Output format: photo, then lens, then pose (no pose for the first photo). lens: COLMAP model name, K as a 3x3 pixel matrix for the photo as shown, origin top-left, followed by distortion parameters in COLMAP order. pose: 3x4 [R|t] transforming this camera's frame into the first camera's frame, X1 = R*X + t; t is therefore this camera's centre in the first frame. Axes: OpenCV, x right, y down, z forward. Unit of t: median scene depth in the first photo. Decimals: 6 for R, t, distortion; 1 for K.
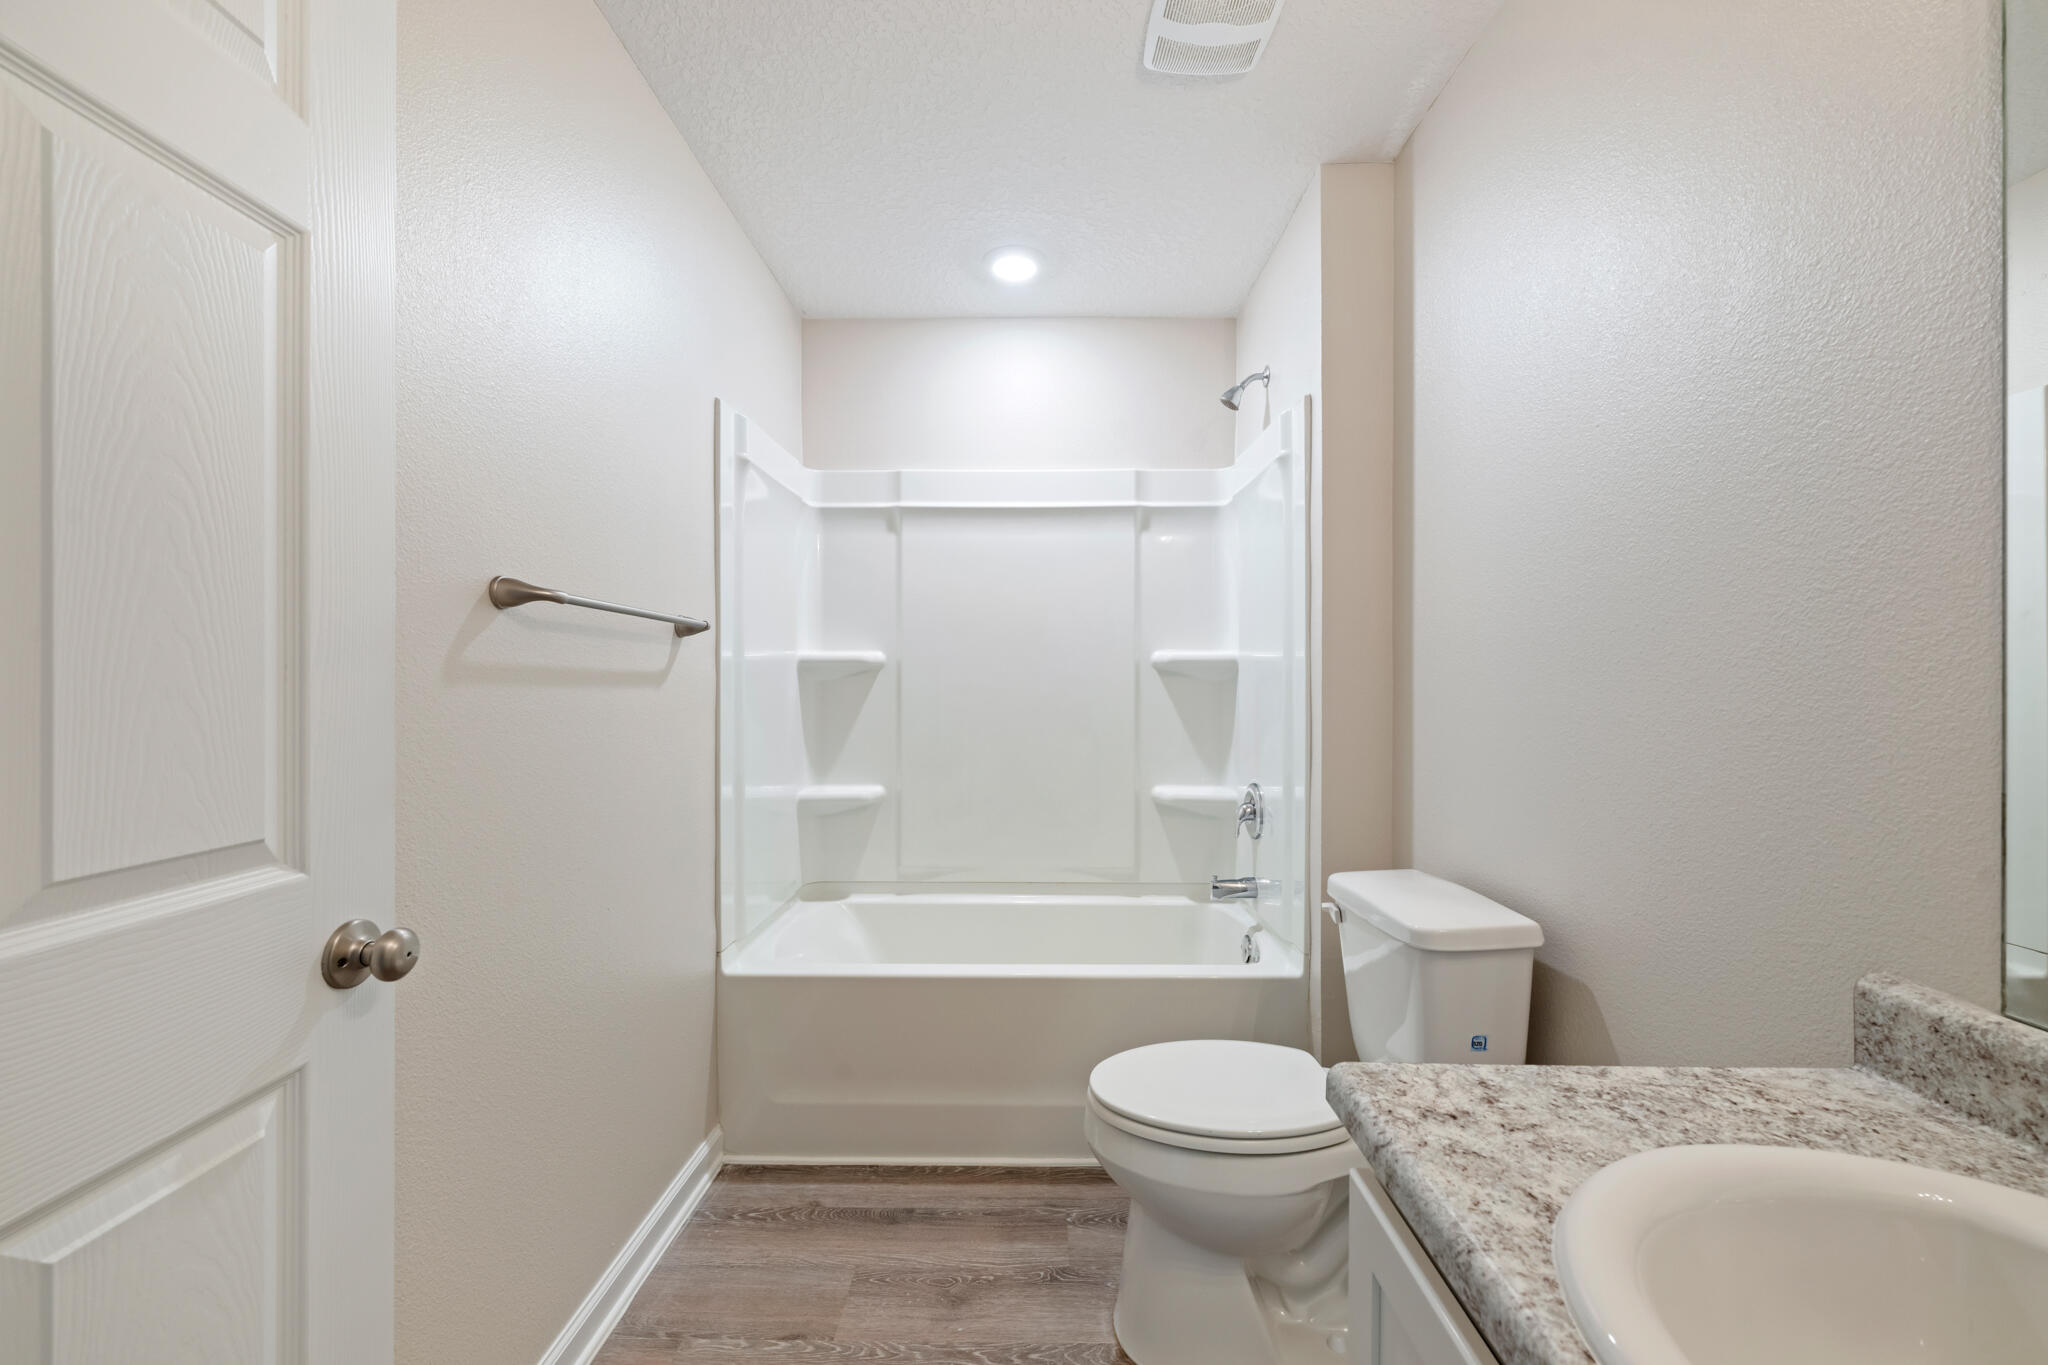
lens RADIAL K [[812.1, 0, 1026.0], [0, 812.1, 674.9], [0, 0, 1]] dist [-0.000953, -0.000371]
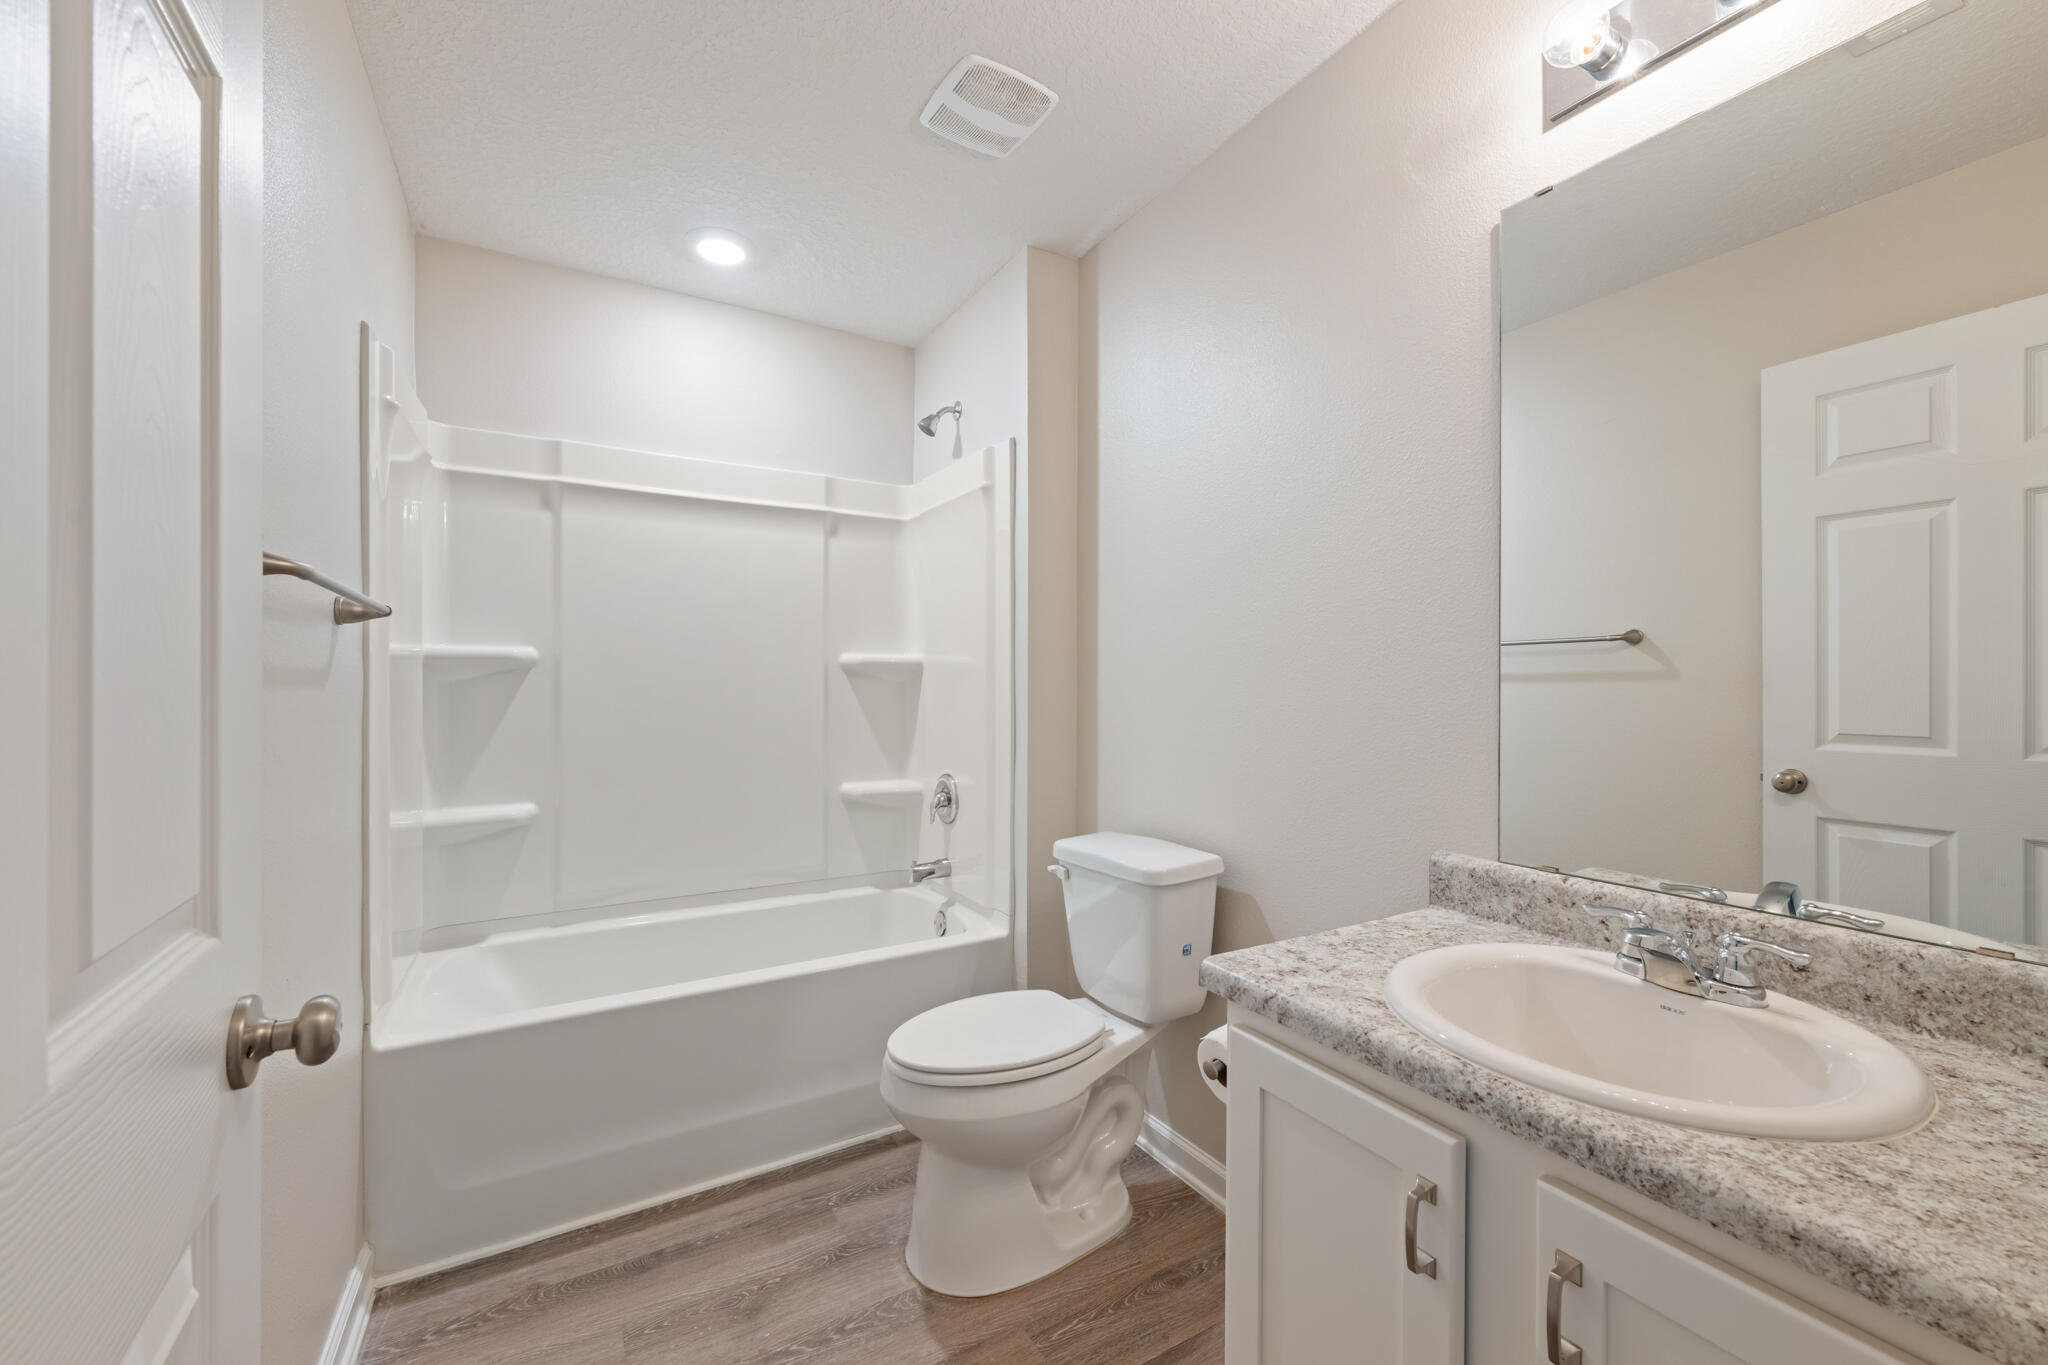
lens RADIAL K [[812.1, 0, 1026.0], [0, 812.1, 674.9], [0, 0, 1]] dist [-0.000953, -0.000371]
pose [[0.851480, 0.006826, 0.524342, -0.271701], [-0.005976, 0.999977, -0.003312, 0.000873], [-0.524353, -0.000313, 0.851501, -0.008121]]
